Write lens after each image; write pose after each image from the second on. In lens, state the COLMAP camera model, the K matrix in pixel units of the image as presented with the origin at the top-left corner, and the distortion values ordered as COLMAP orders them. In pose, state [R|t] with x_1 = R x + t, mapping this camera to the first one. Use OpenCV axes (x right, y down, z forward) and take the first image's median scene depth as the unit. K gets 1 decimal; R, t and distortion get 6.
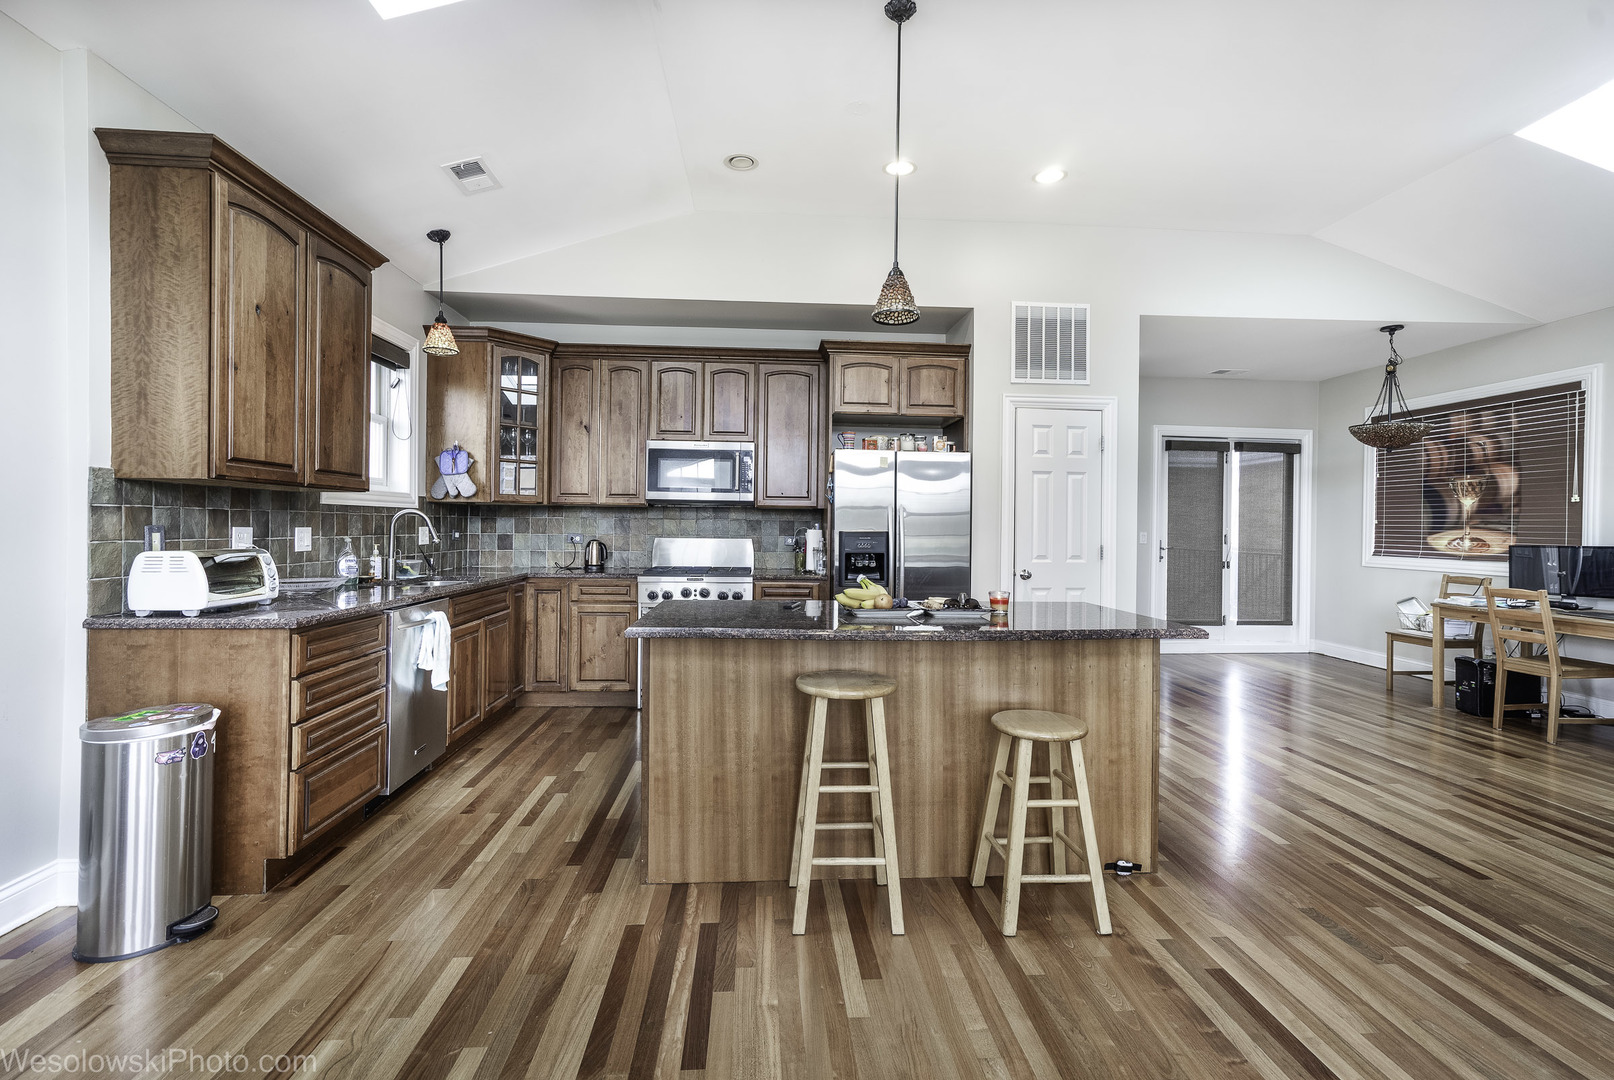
lens RADIAL K [[736.6, 0, 807.7], [0, 736.6, 524.8], [0, 0, 1]] dist [0.000275, 0.000442]
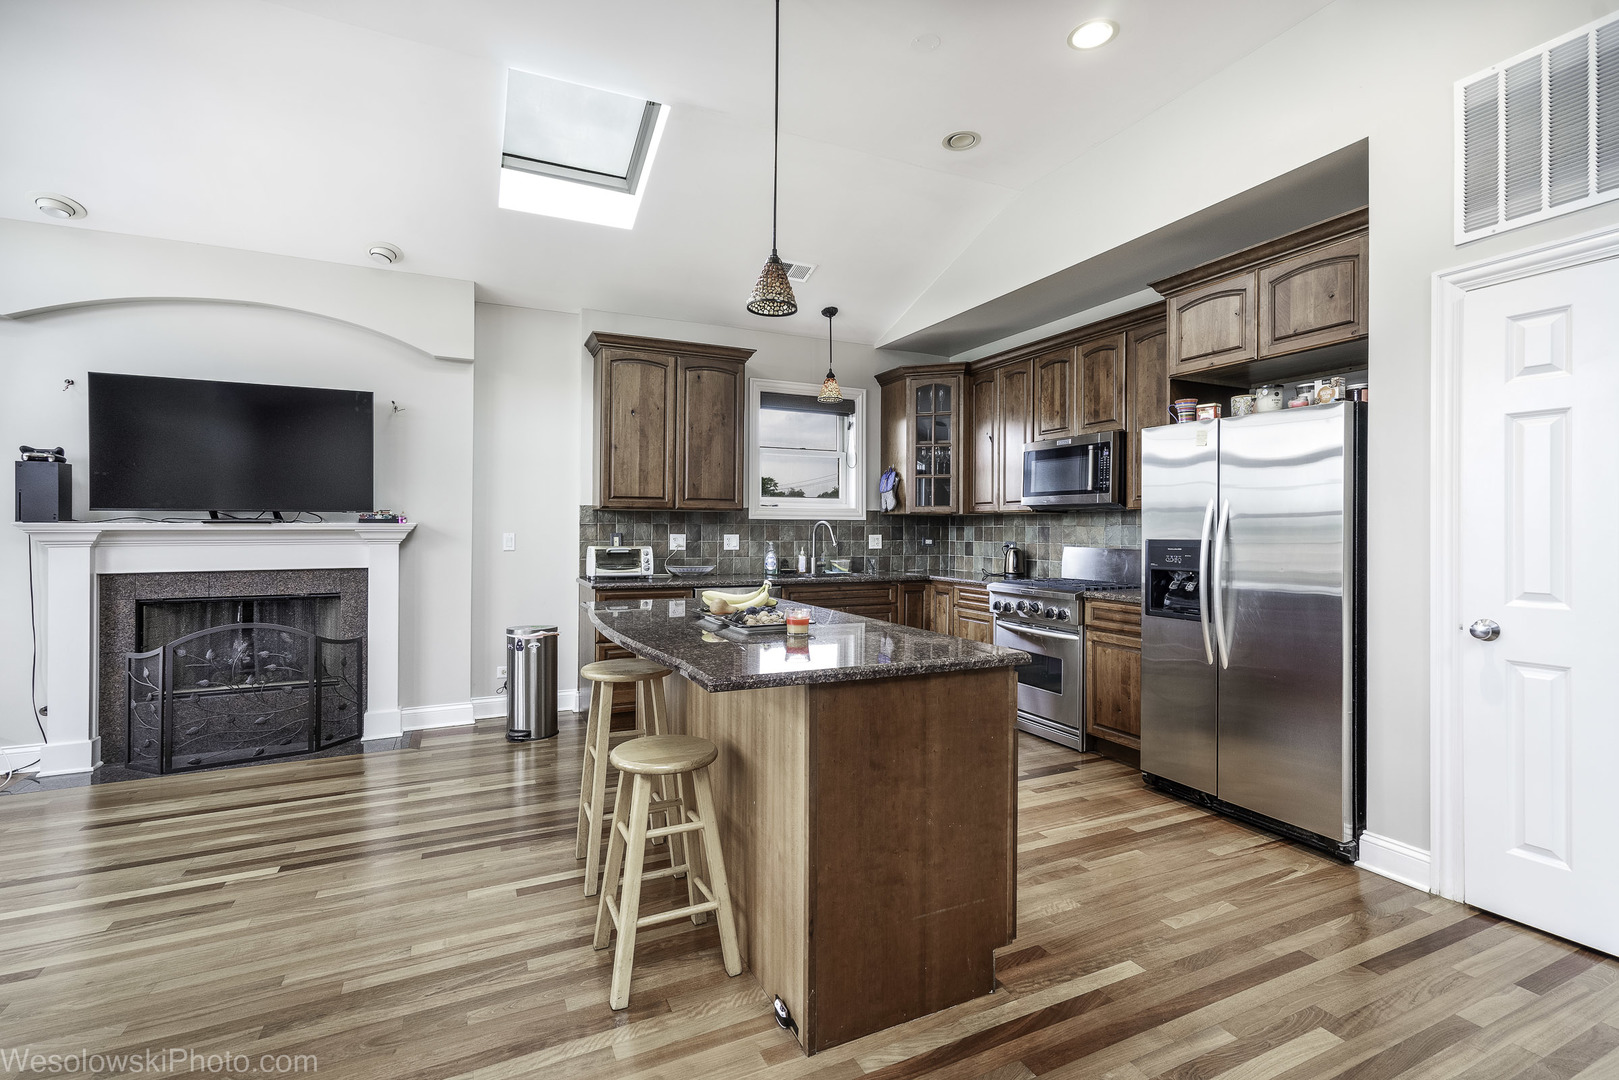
lens RADIAL K [[738.9, 0, 810.2], [0, 738.9, 524.8], [0, 0, 1]] dist [0.000275, 0.000442]
pose [[0.364964, -0.014404, -0.930910, 0.699937], [0.000210, 0.999882, -0.015389, 0.005810], [0.931022, 0.005421, 0.364924, 0.485444]]
